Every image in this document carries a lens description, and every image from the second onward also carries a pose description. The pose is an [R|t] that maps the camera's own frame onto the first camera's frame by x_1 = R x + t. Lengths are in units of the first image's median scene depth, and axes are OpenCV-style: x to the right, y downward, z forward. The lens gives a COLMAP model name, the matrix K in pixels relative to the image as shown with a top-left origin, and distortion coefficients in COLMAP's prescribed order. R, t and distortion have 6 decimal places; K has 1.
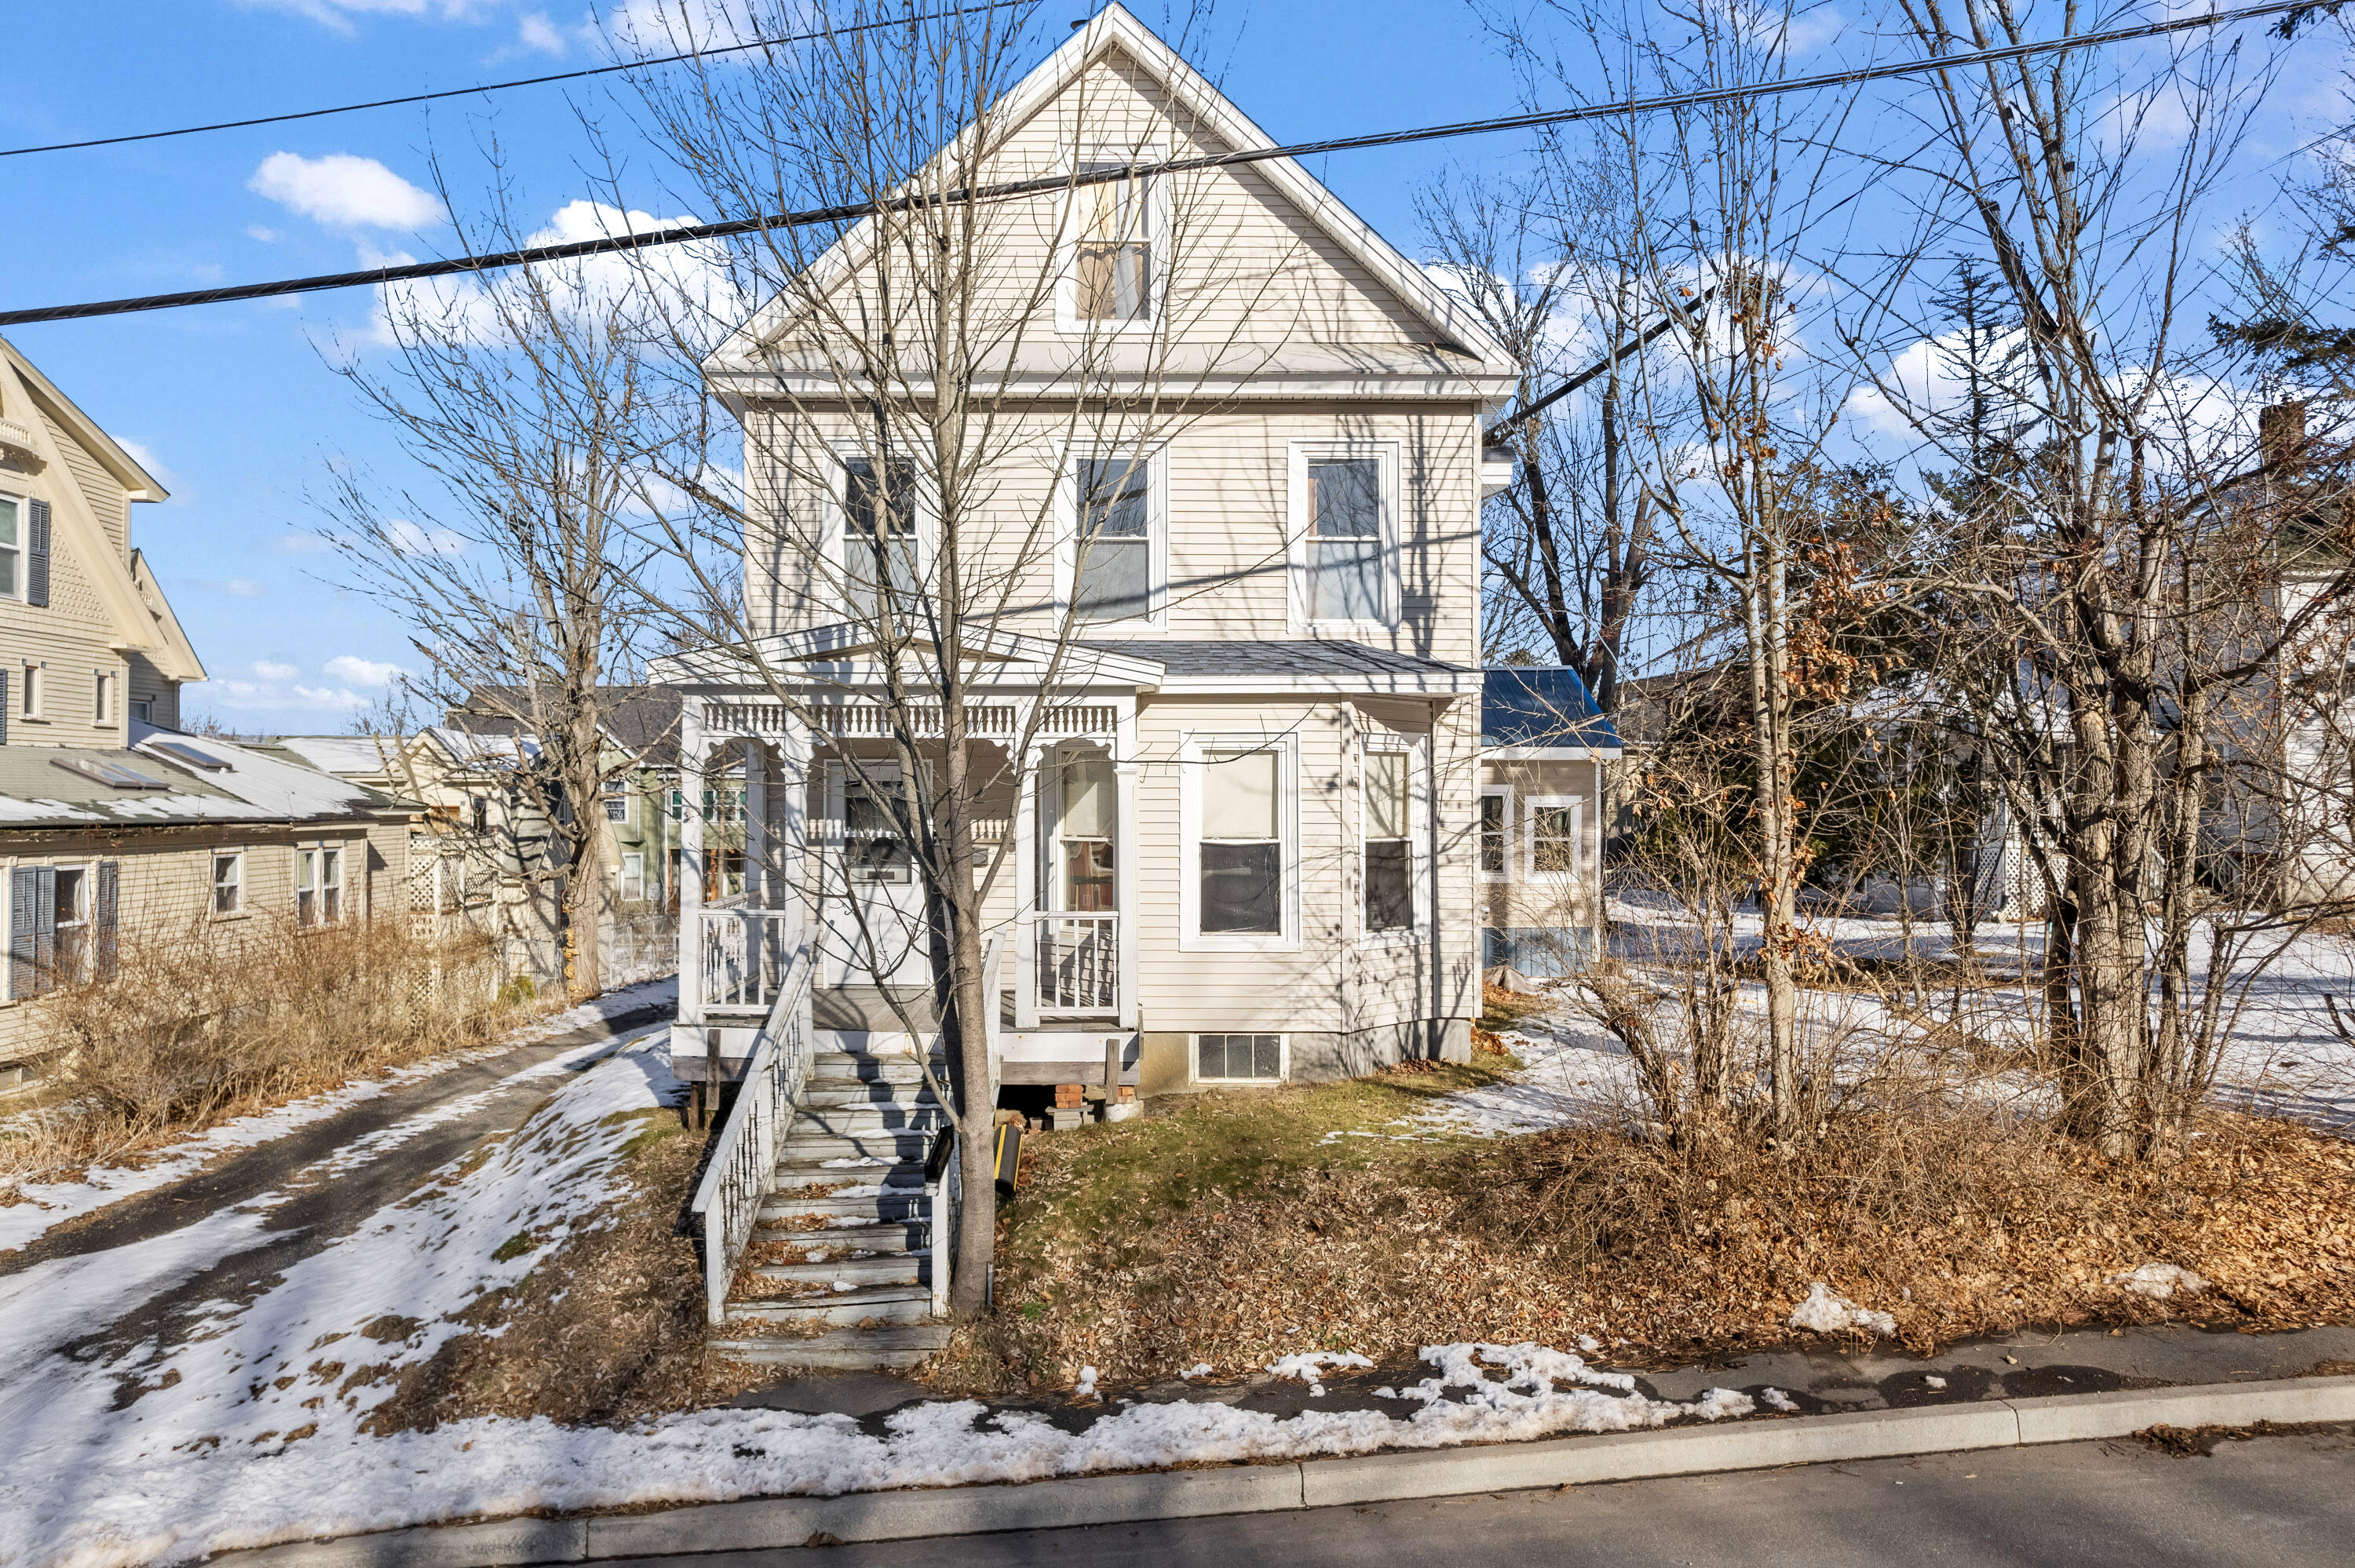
lens RADIAL K [[1529.2, 0, 1179.7], [0, 1529.2, 784.1], [0, 0, 1]] dist [-0.020294, 0.009198]
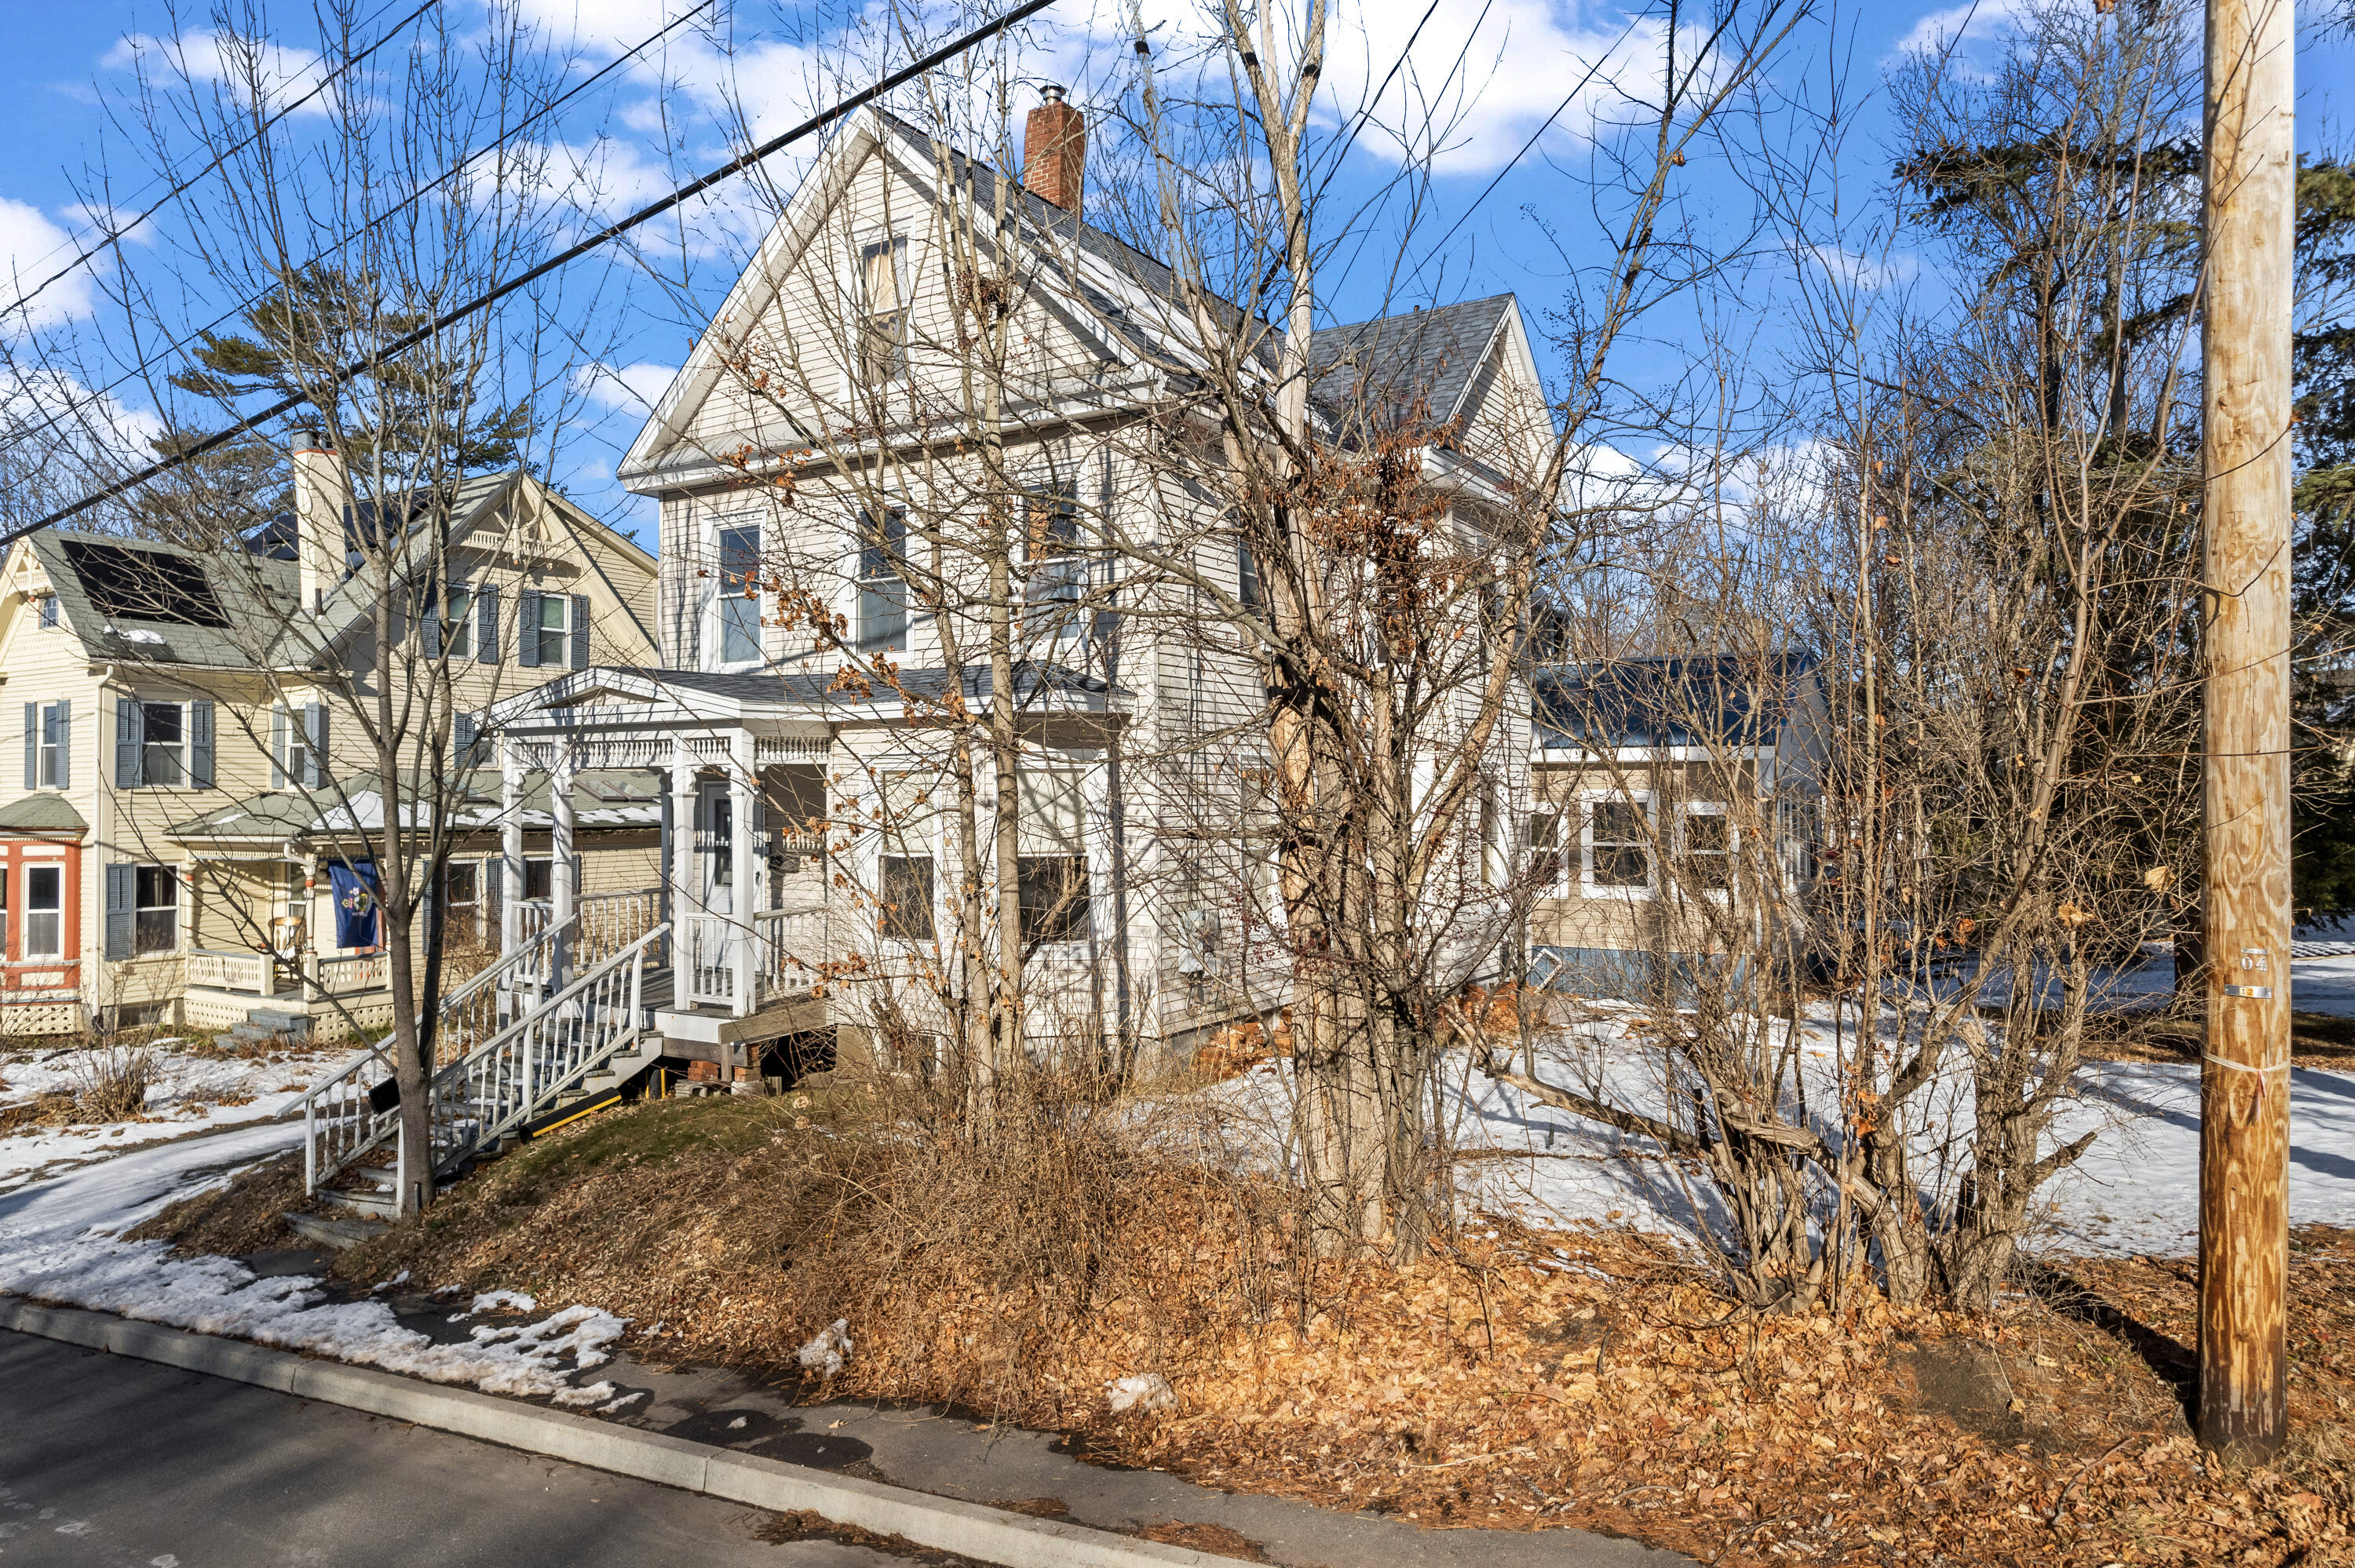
lens RADIAL K [[1529.2, 0, 1186.3], [0, 1529.2, 787.7], [0, 0, 1]] dist [-0.020294, 0.009198]
pose [[0.833109, -0.008103, -0.553049, 0.802025], [0.011713, 0.999927, 0.002994, -0.010906], [0.552984, -0.008973, 0.833143, 0.211488]]
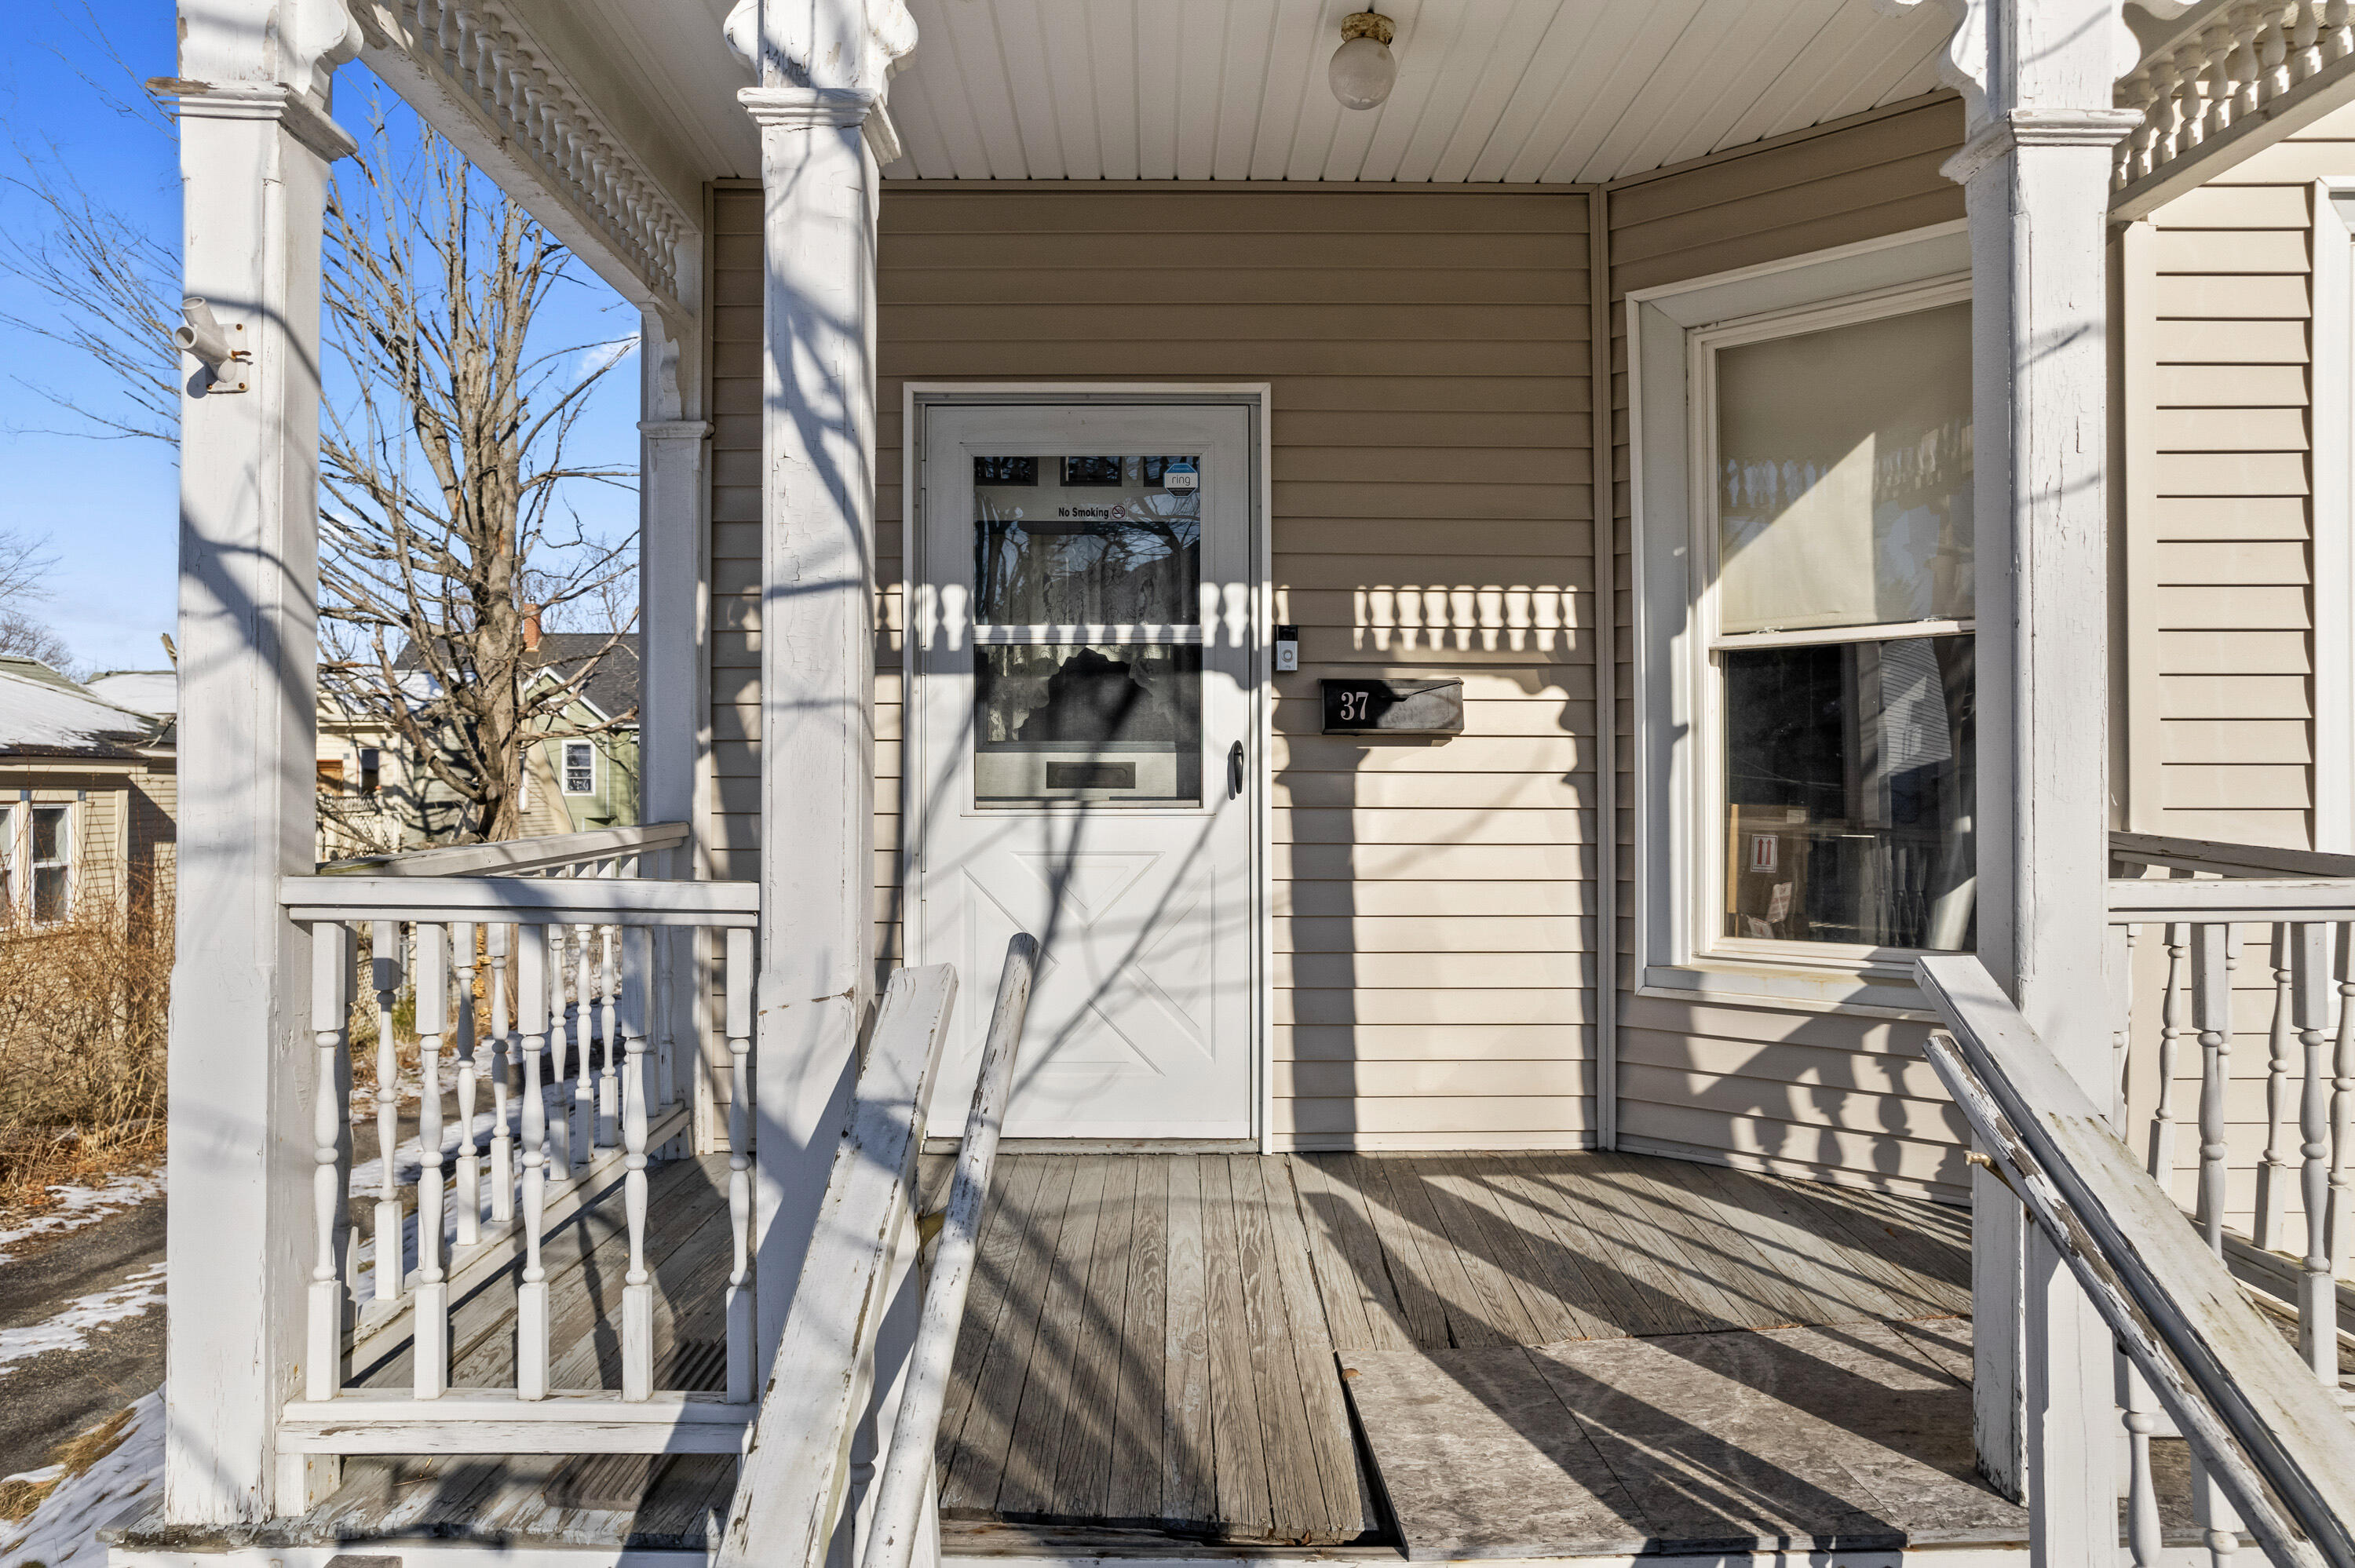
lens RADIAL K [[1529.2, 0, 1181.4], [0, 1529.2, 784.4], [0, 0, 1]] dist [-0.020294, 0.009198]
pose [[0.999969, -0.007871, -0.000211, -0.174113], [0.007873, 0.999927, 0.009216, 0.057737], [0.000139, -0.009217, 0.999958, 0.680806]]
